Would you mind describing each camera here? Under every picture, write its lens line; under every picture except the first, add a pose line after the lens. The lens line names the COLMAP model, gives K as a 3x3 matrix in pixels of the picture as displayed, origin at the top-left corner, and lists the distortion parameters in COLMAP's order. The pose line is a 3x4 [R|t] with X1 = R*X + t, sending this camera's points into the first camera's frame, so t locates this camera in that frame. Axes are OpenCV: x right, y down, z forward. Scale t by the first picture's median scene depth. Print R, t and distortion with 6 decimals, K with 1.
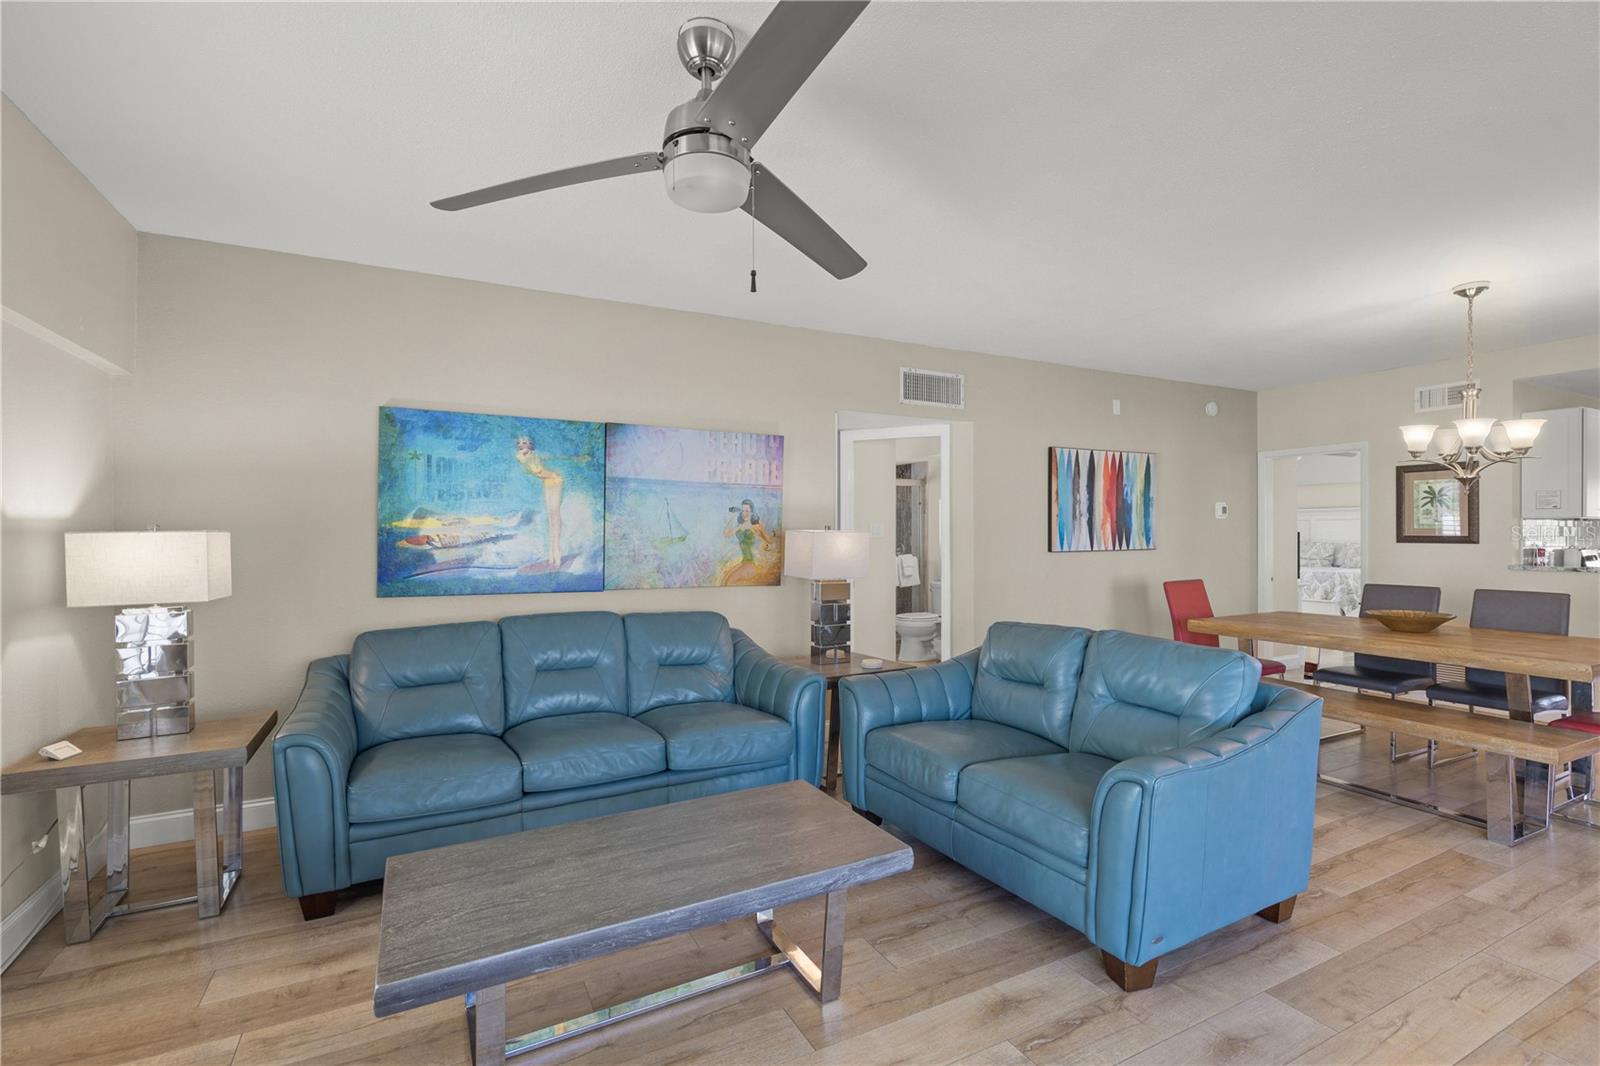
lens RADIAL K [[728.5, 0, 792.6], [0, 728.5, 534.8], [0, 0, 1]] dist [-0.002307, 0.000511]
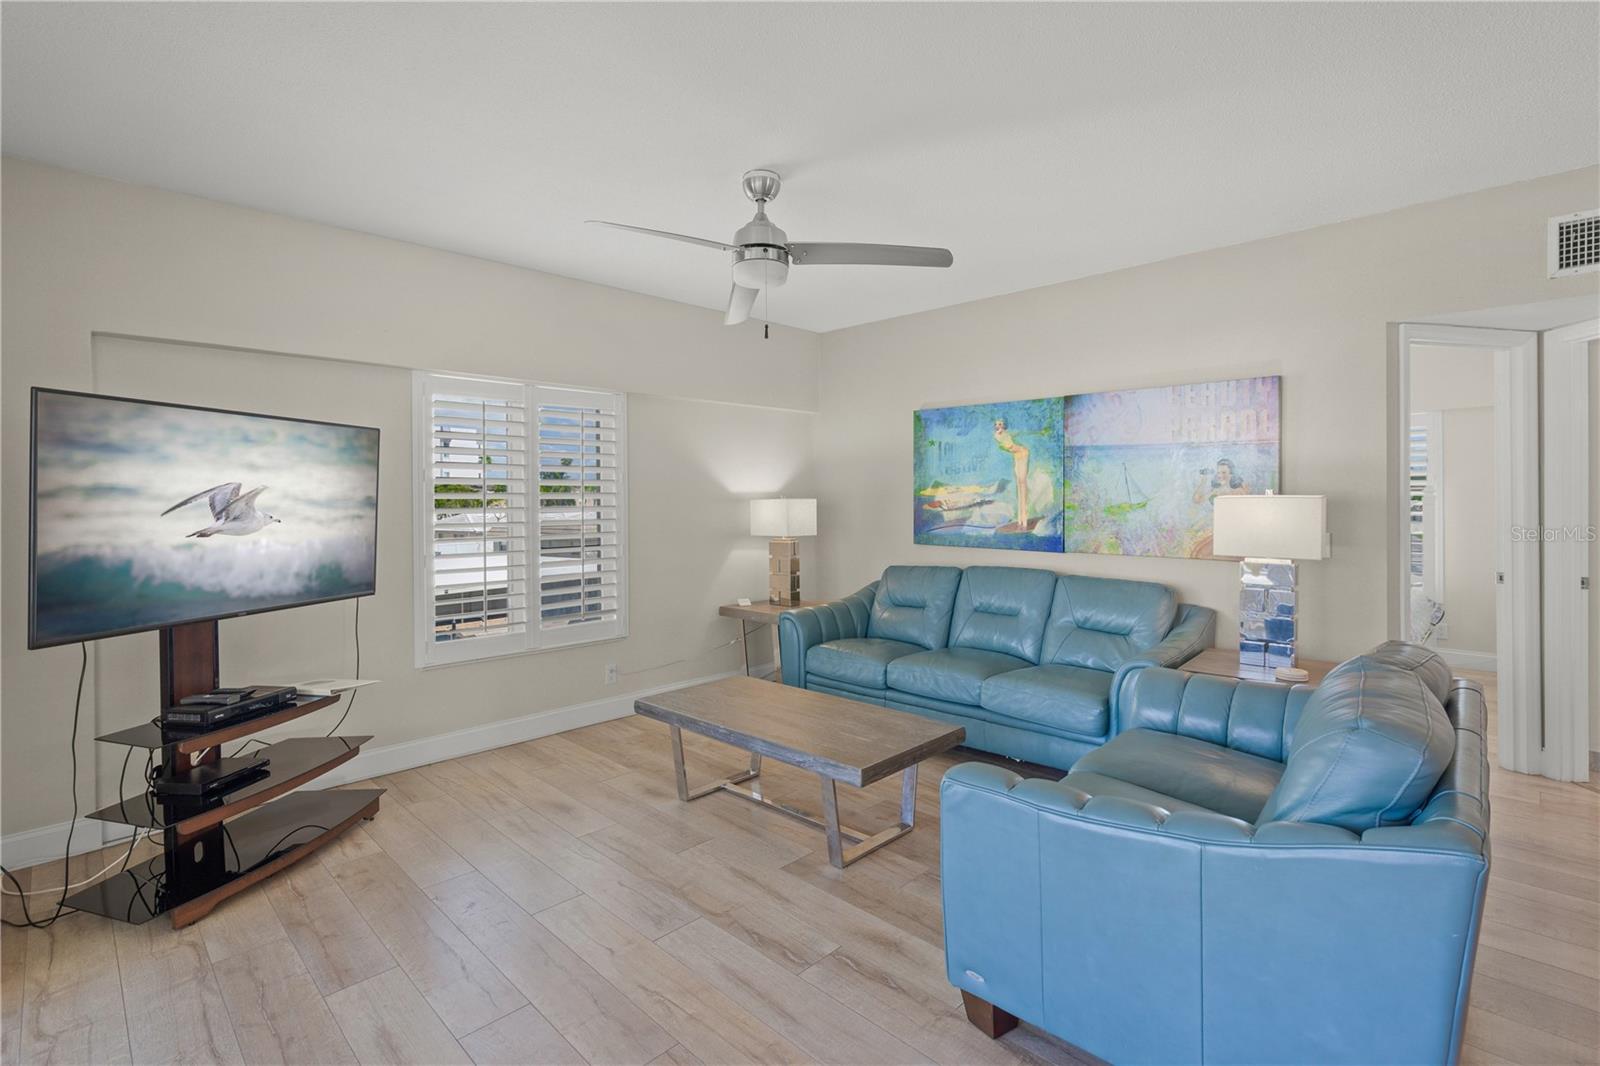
lens RADIAL K [[728.5, 0, 770.5], [0, 728.5, 505.3], [0, 0, 1]] dist [-0.002307, 0.000511]
pose [[0.305448, 0.008501, -0.952171, 0.675081], [0.000275, 0.999959, 0.009016, -0.002987], [0.952209, -0.003015, 0.305433, 0.276641]]
